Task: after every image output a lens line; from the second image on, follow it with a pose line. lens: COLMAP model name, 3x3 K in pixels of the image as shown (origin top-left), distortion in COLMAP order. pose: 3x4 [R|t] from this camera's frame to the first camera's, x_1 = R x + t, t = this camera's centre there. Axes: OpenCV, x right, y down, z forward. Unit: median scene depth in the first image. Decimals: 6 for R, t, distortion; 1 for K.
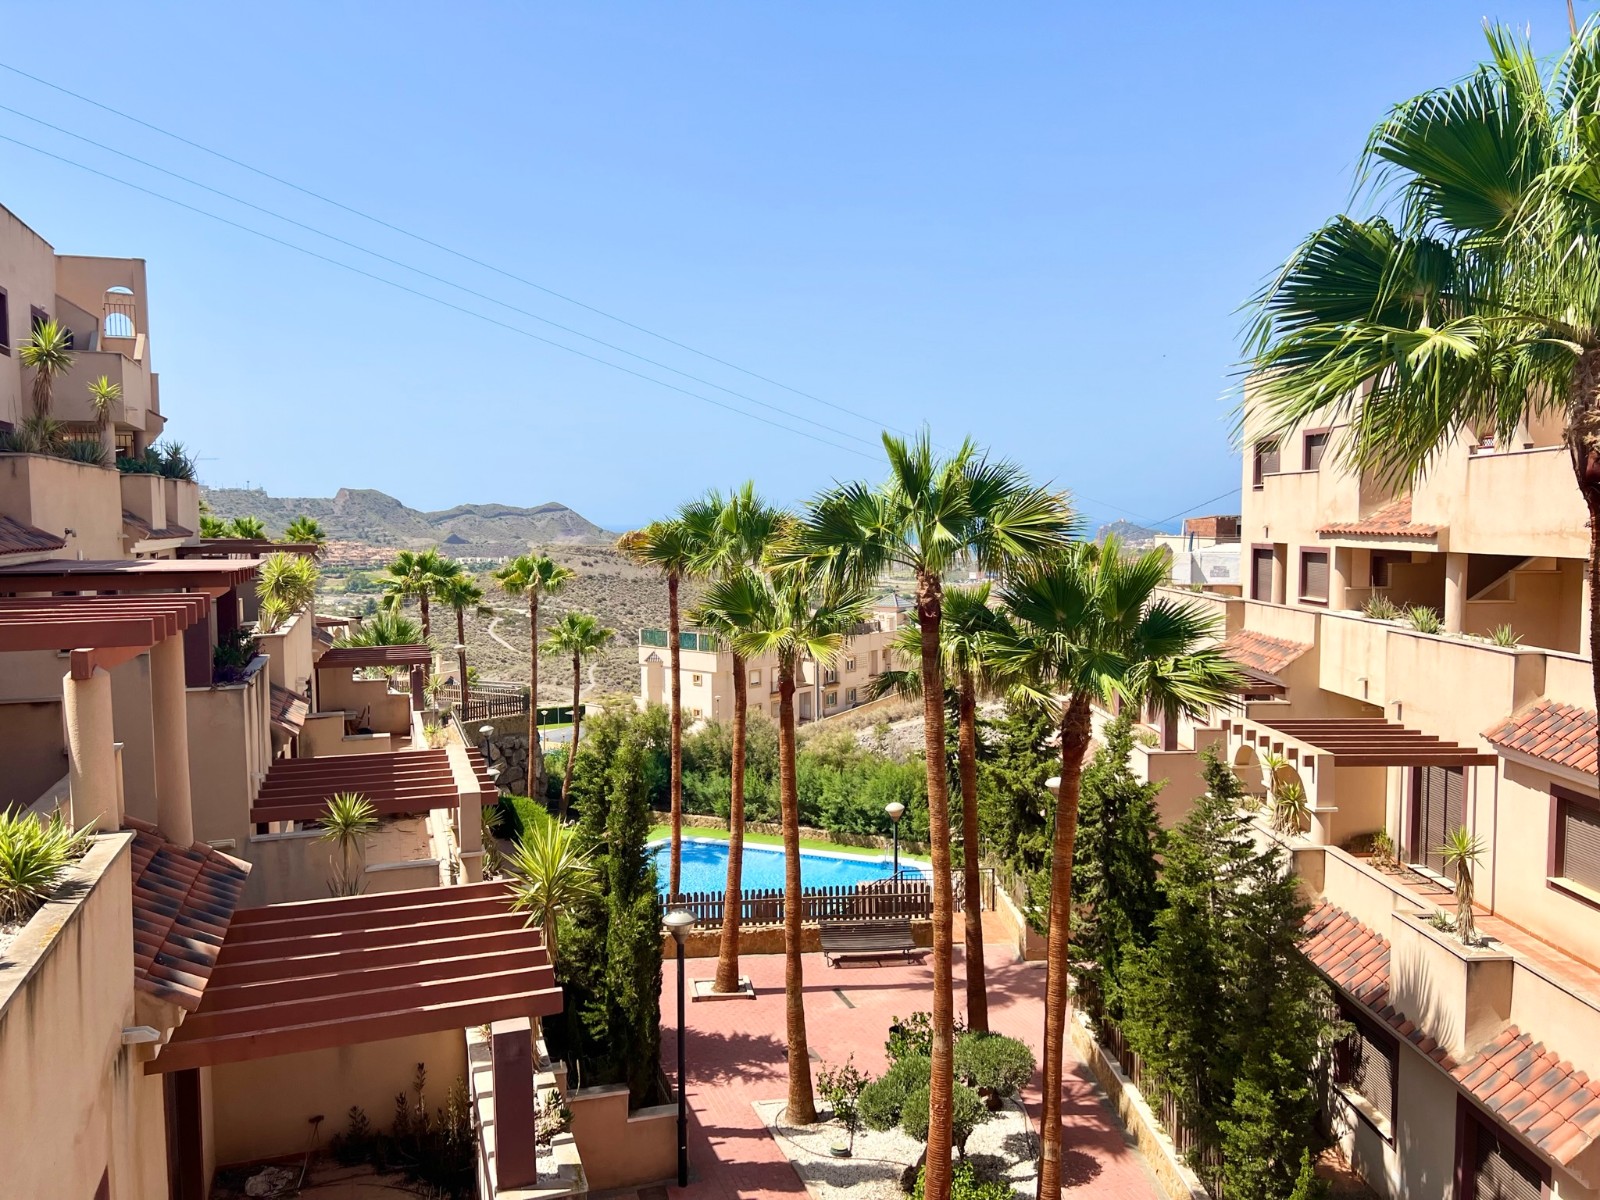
lens RADIAL K [[1159.8, 0, 796.3], [0, 1159.8, 635.1], [0, 0, 1]] dist [0.079595, -0.087530]
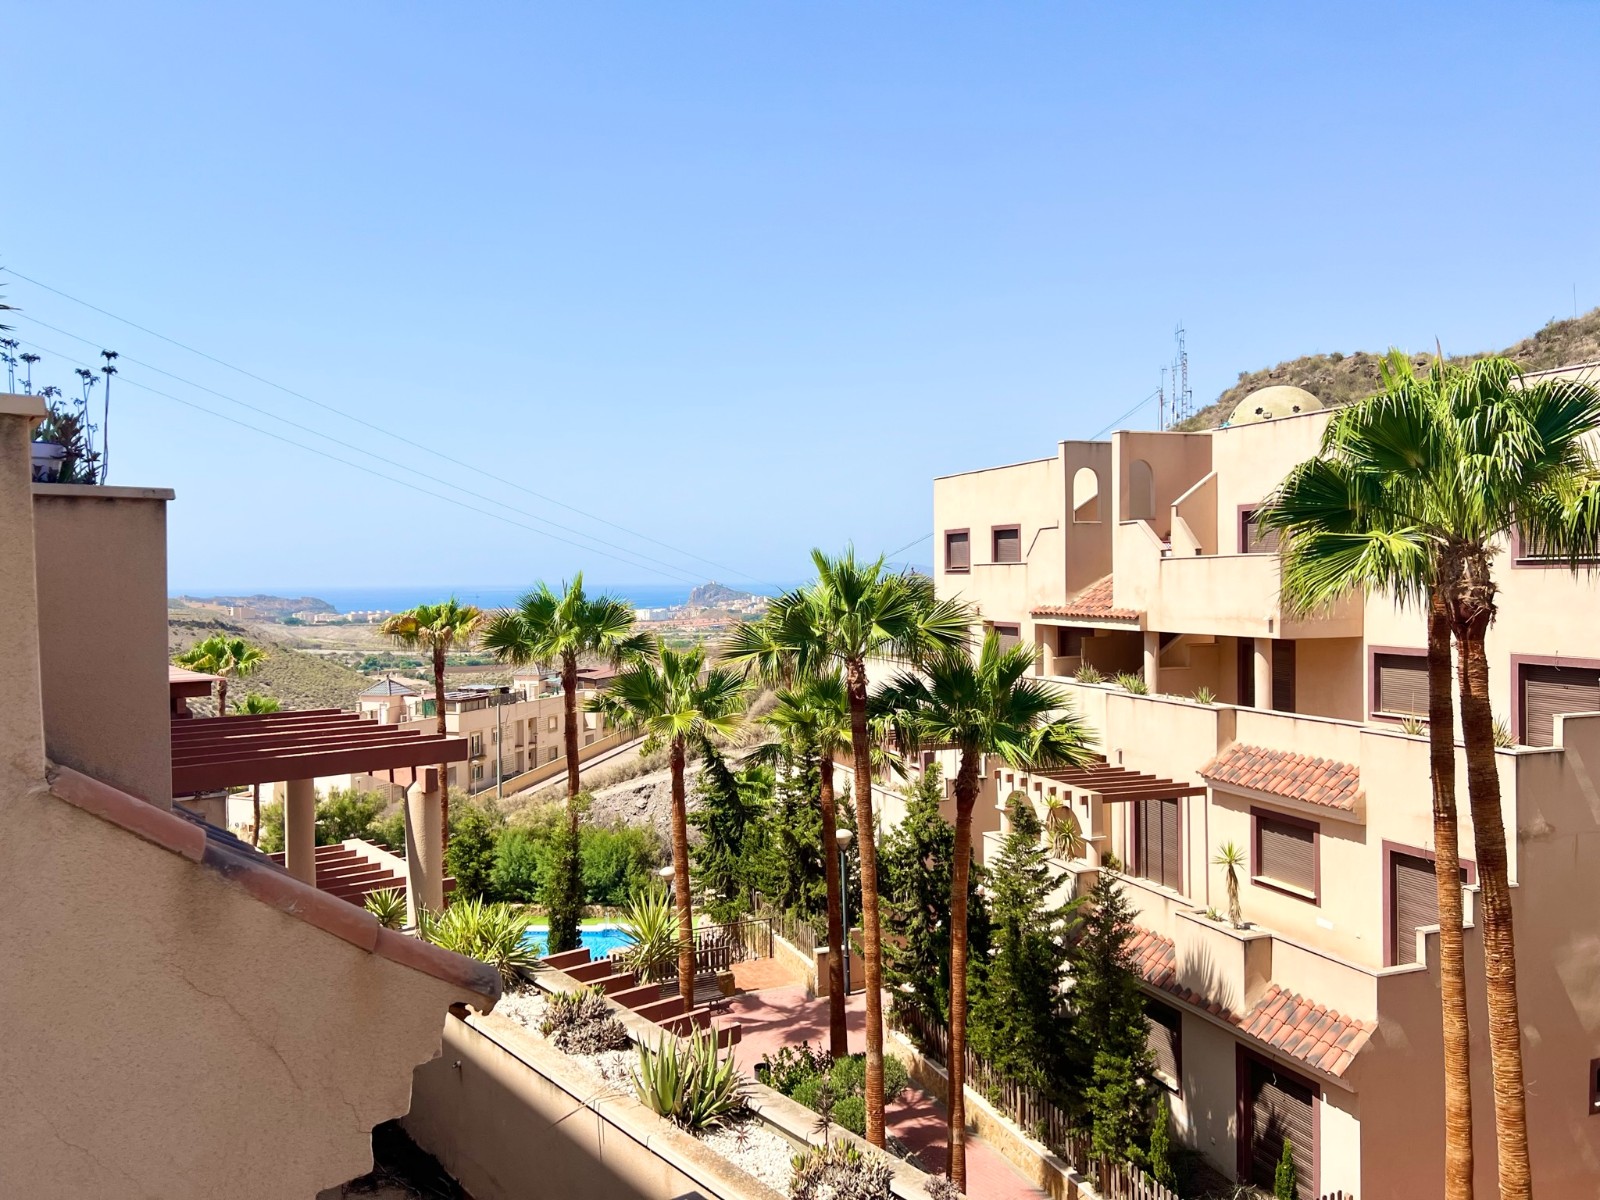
lens RADIAL K [[1159.8, 0, 796.3], [0, 1159.8, 635.1], [0, 0, 1]] dist [0.079595, -0.087530]
pose [[0.946458, -0.018105, 0.322318, -0.257190], [0.035705, 0.998171, -0.048774, -0.020015], [-0.320845, 0.057671, 0.945374, -0.098601]]
